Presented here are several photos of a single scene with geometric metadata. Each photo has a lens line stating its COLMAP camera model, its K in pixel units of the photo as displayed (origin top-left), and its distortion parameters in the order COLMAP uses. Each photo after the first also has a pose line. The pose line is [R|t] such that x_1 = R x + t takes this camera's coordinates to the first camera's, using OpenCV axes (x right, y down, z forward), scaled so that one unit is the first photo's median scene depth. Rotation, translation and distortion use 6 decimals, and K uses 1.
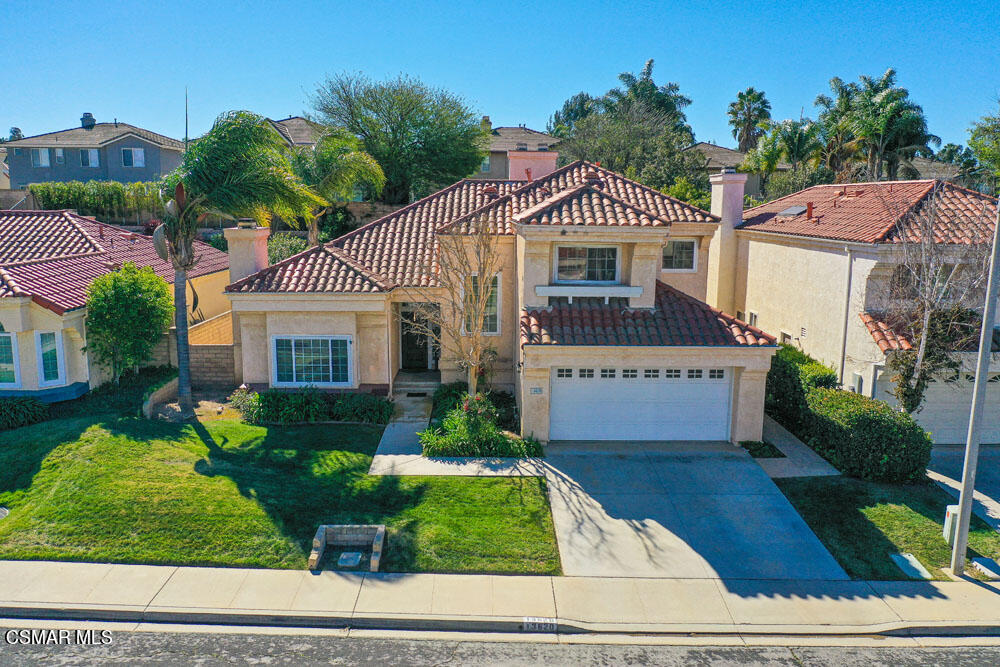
lens RADIAL K [[785.8, 0, 499.9], [0, 785.8, 341.6], [0, 0, 1]] dist [0.003340, -0.004959]
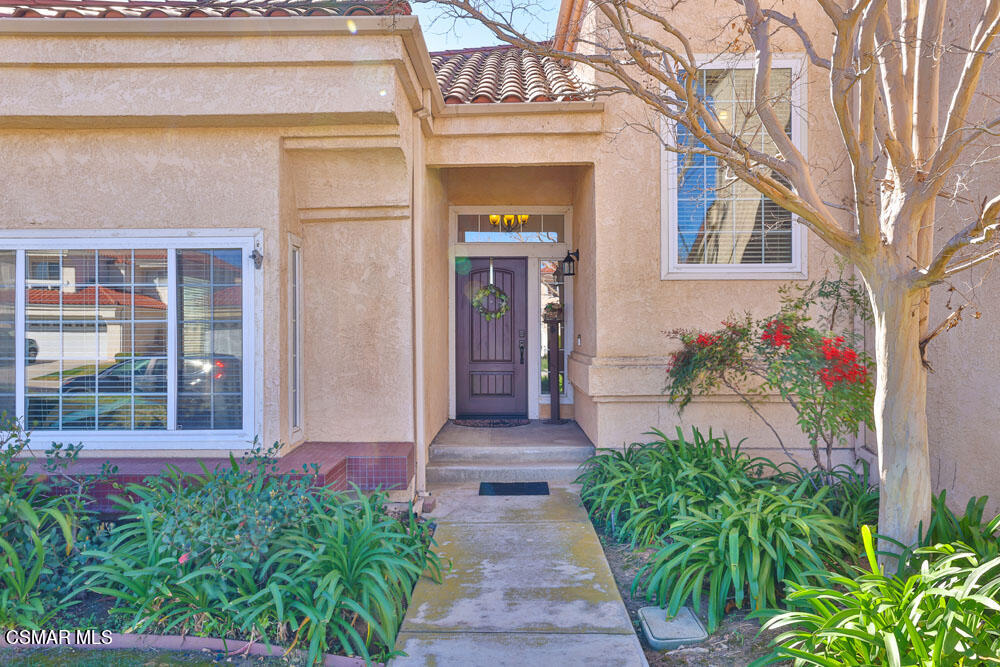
lens RADIAL K [[703.3, 0, 504.0], [0, 703.3, 330.4], [0, 0, 1]] dist [-0.005905, -0.001043]
pose [[0.999398, -0.010602, -0.033032, -0.111522], [0.004470, 0.983572, -0.180462, 0.063642], [0.034403, 0.180205, 0.983027, 0.825744]]
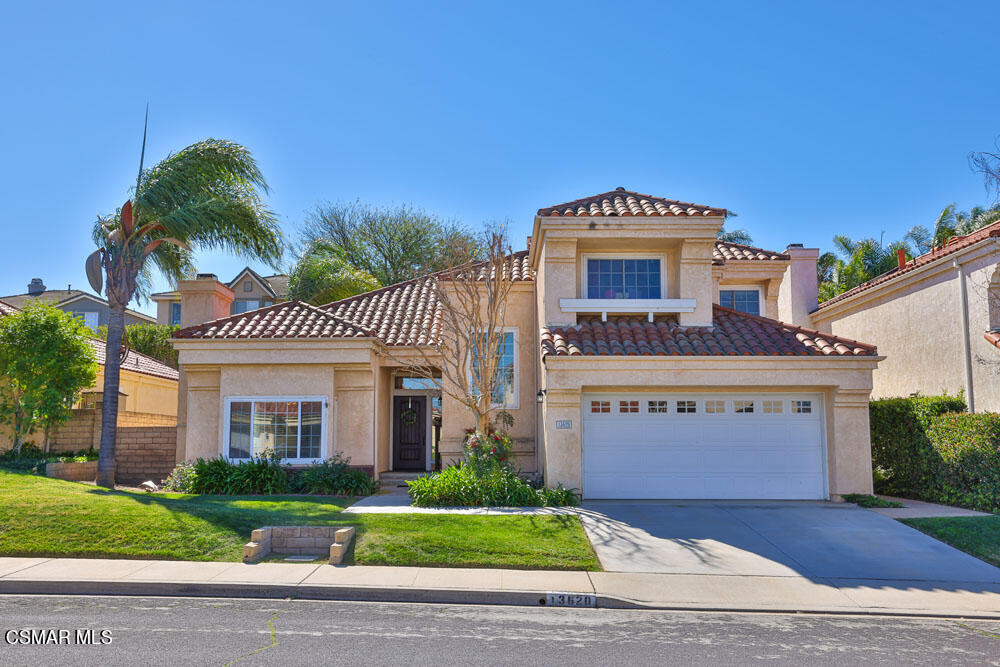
lens RADIAL K [[954.6, 0, 500.9], [0, 954.6, 338.5], [0, 0, 1]] dist [0.052704, 0.000000]
pose [[0.999605, -0.013877, -0.024447, 0.008220], [0.006185, 0.956919, -0.290290, 0.222924], [0.027422, 0.290024, 0.956626, 0.078307]]
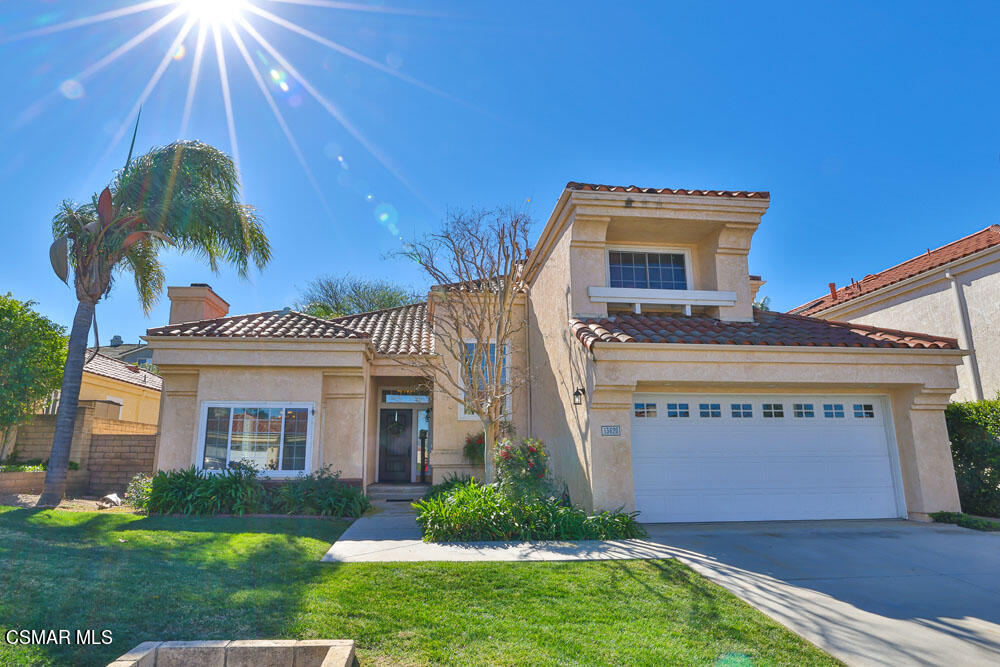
lens RADIAL K [[561.4, 0, 474.5], [0, 561.4, 338.2], [0, 0, 1]] dist [-0.038029, 0.006092]
pose [[0.998127, 0.003760, 0.061066, -0.076367], [0.019937, 0.923639, -0.382746, 0.142746], [-0.057842, 0.383246, 0.921833, 0.511004]]
